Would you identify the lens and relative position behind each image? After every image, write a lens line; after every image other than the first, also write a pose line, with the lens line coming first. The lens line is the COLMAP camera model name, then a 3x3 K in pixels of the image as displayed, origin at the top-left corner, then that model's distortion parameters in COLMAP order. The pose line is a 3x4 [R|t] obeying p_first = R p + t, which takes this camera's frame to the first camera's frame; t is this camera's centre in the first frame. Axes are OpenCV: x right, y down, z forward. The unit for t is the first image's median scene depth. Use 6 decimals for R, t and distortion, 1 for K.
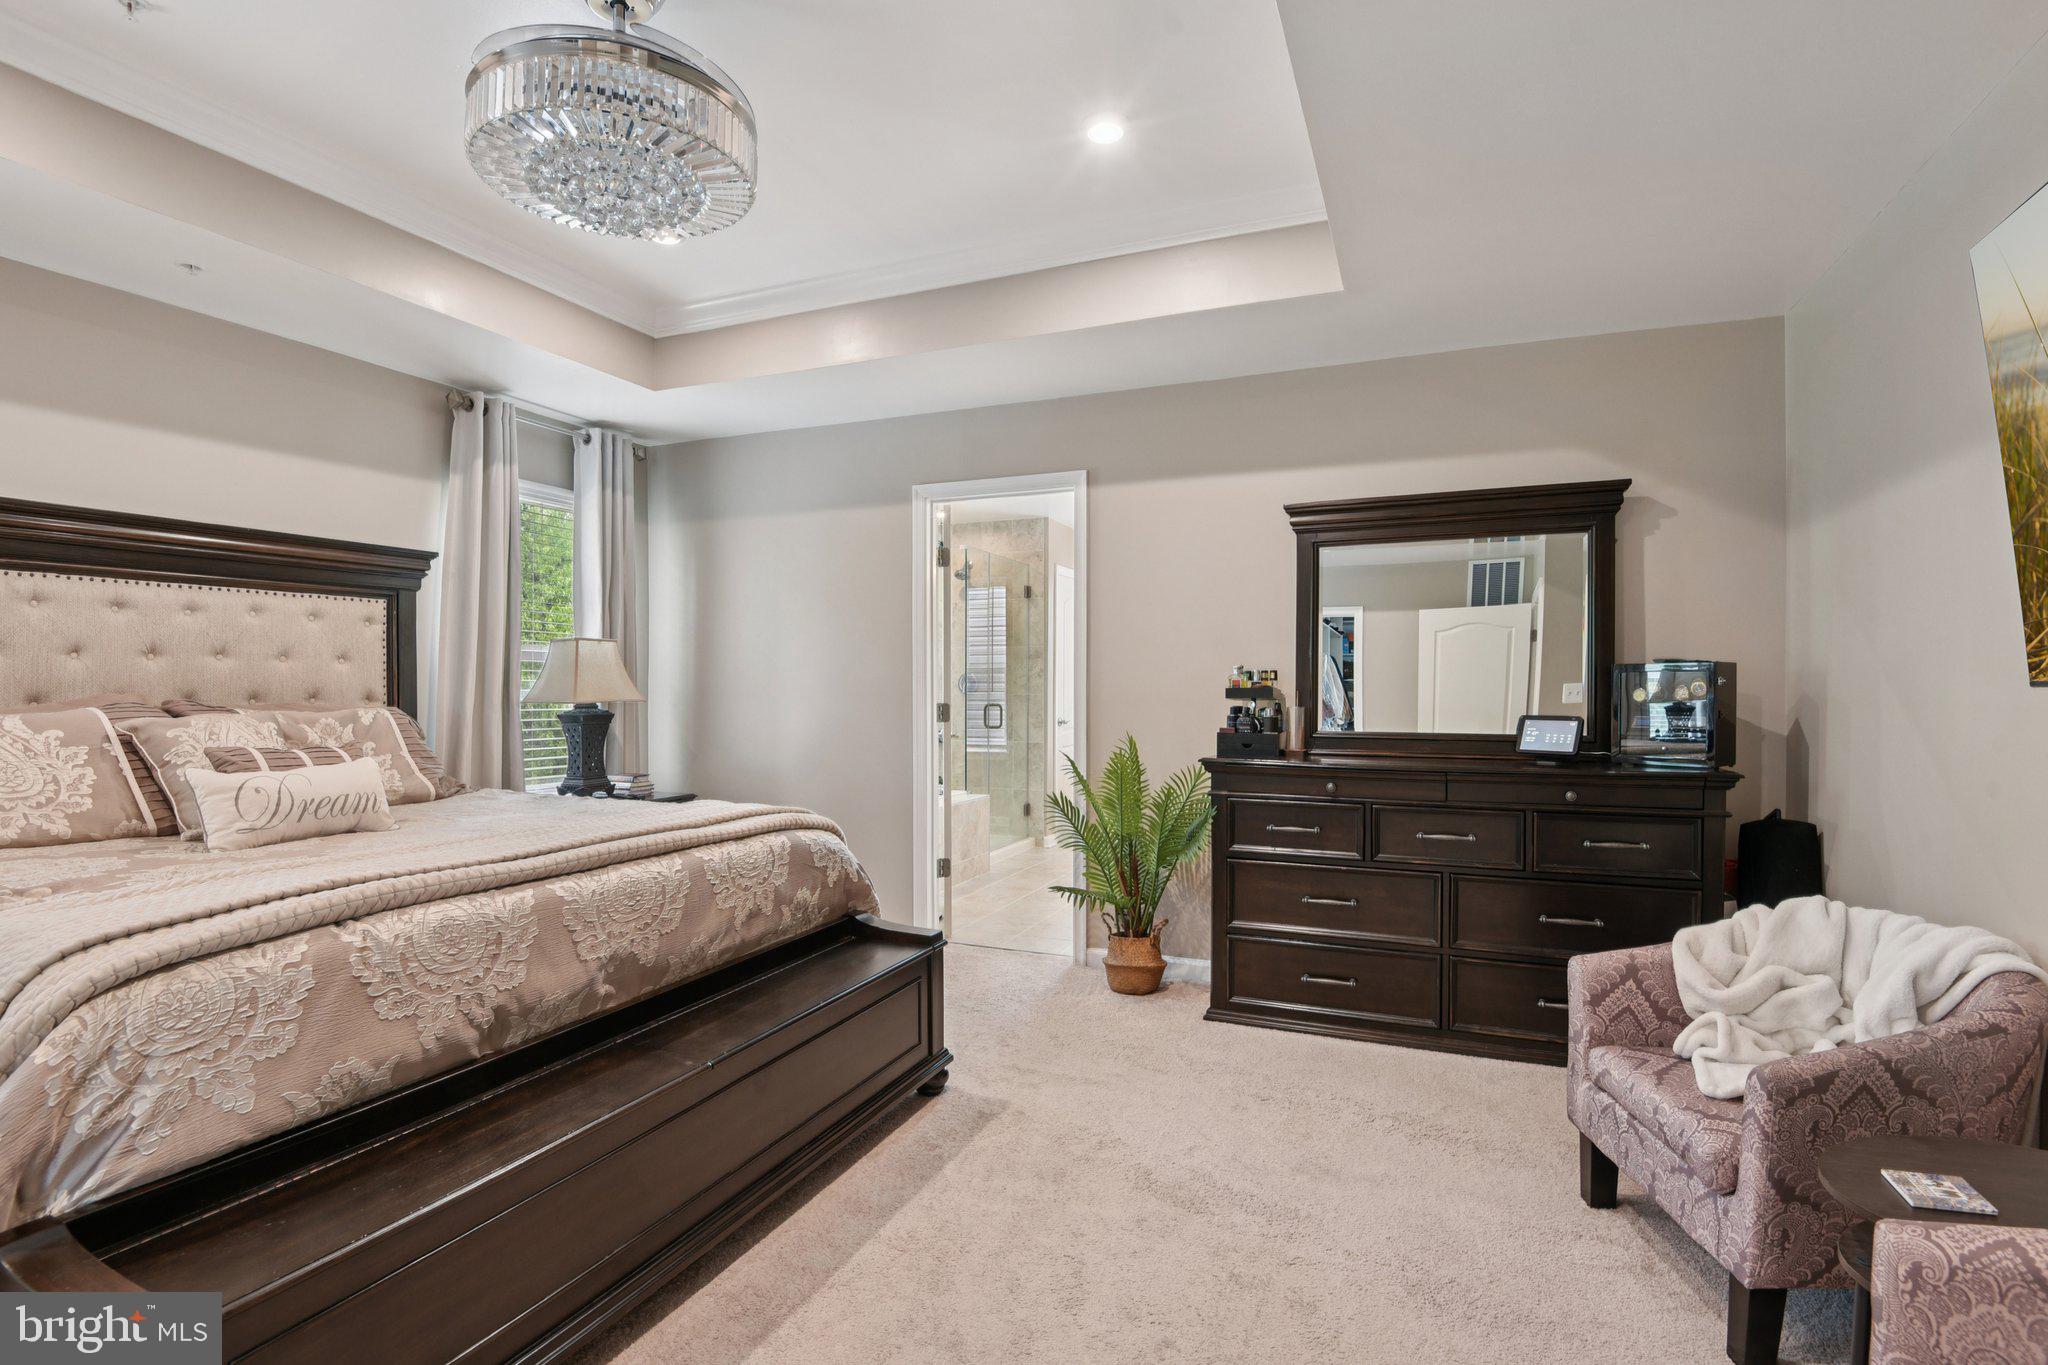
lens RADIAL K [[972.6, 0, 1019.7], [0, 972.6, 693.0], [0, 0, 1]] dist [-0.019606, -0.015425]
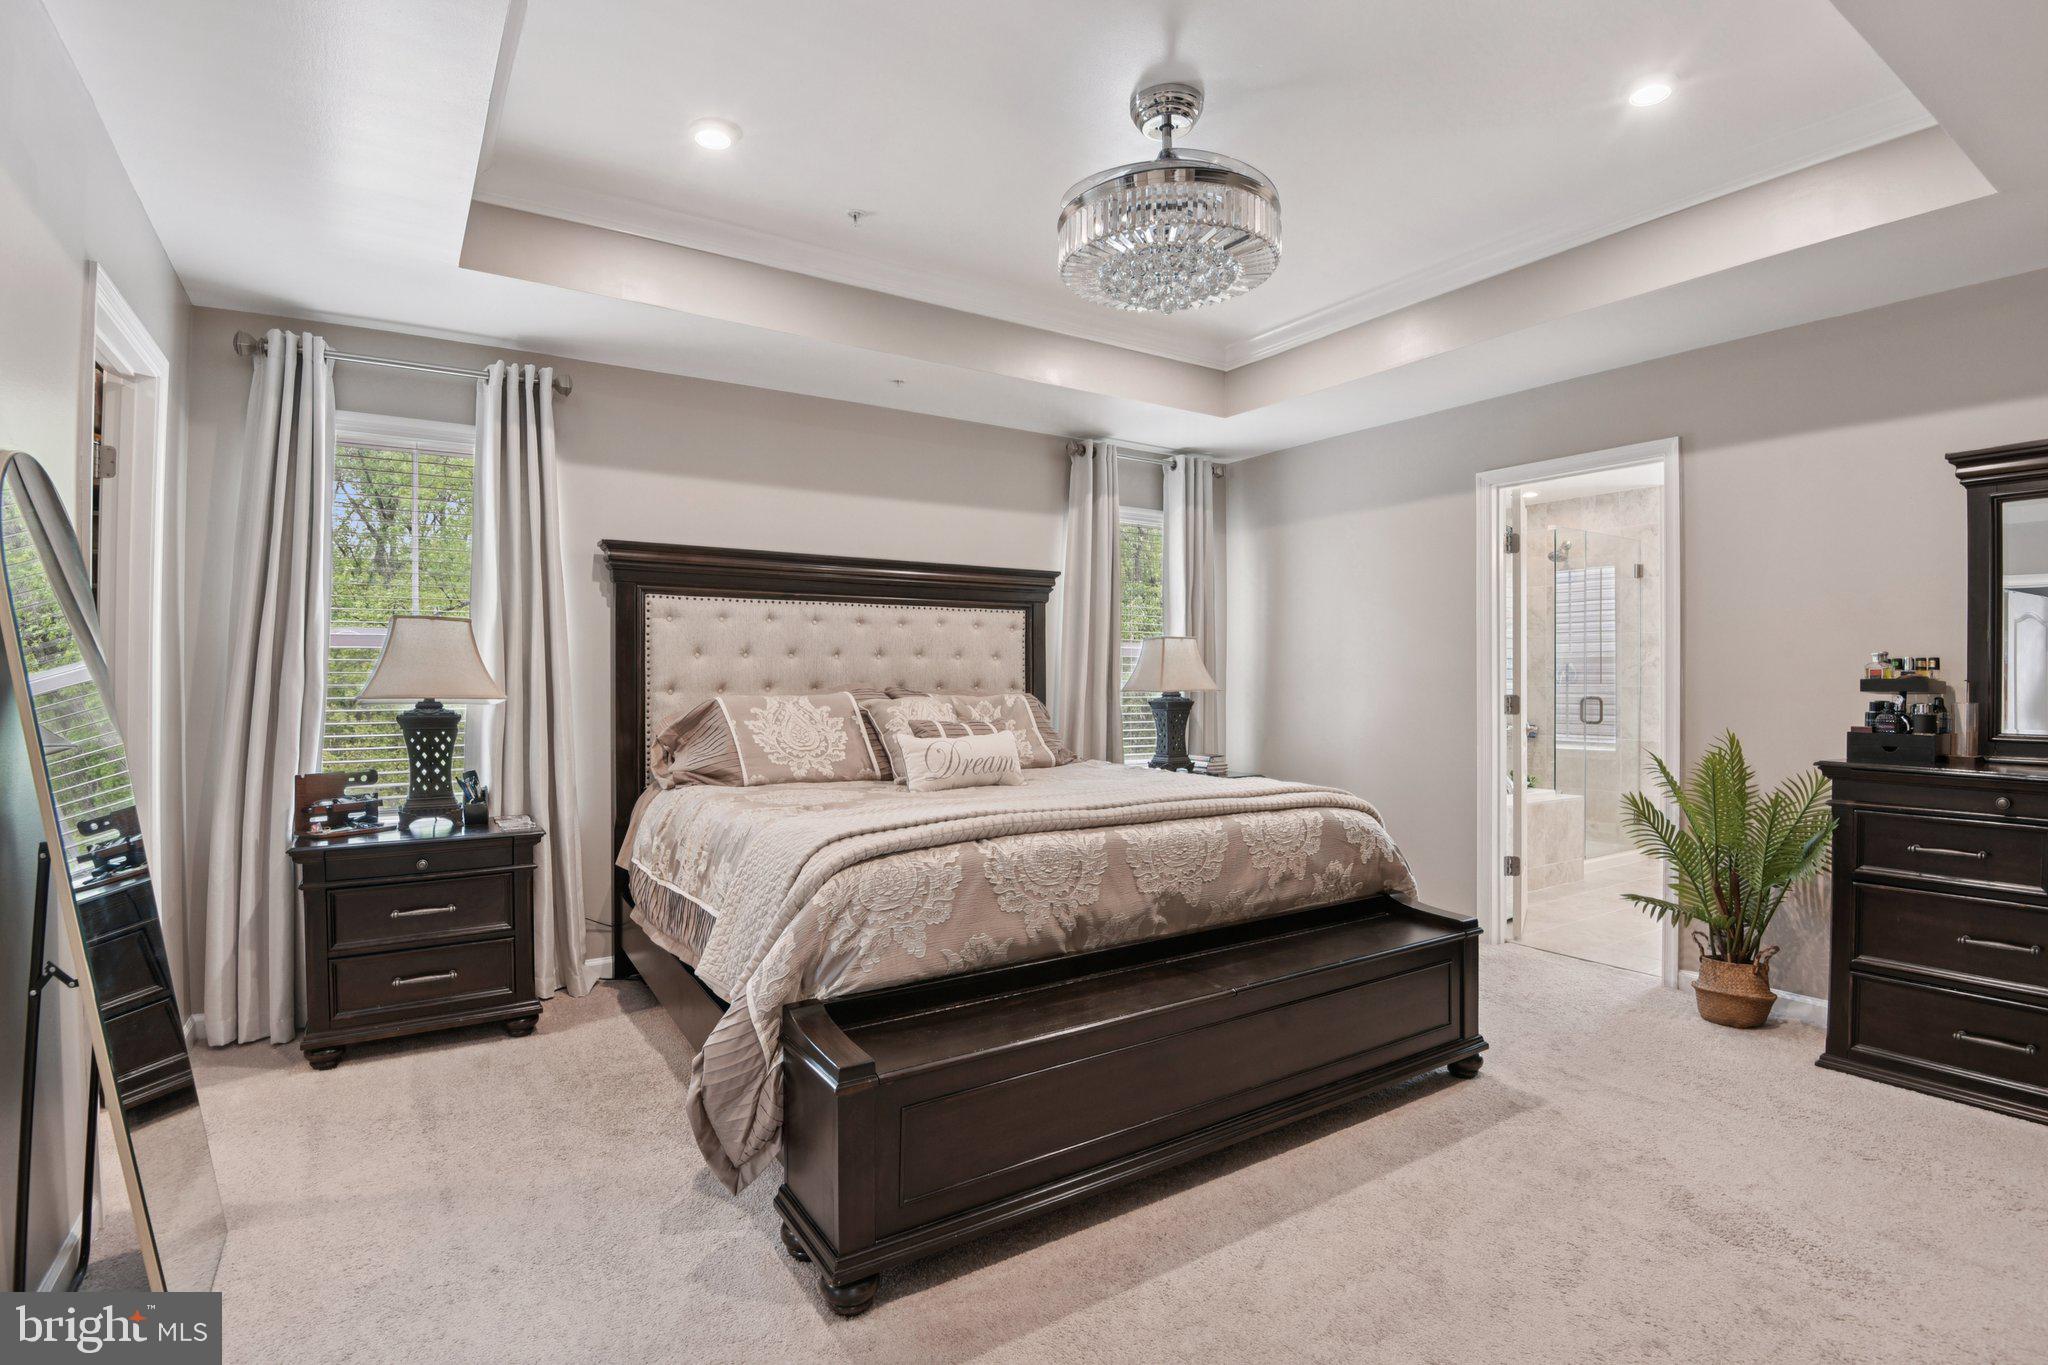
lens RADIAL K [[972.6, 0, 1044.1], [0, 972.6, 678.7], [0, 0, 1]] dist [-0.019606, -0.015425]
pose [[0.837032, -0.000348, -0.547154, 0.078233], [-0.003416, 0.999977, -0.005862, 0.002015], [0.547143, 0.006776, 0.837012, -0.078403]]
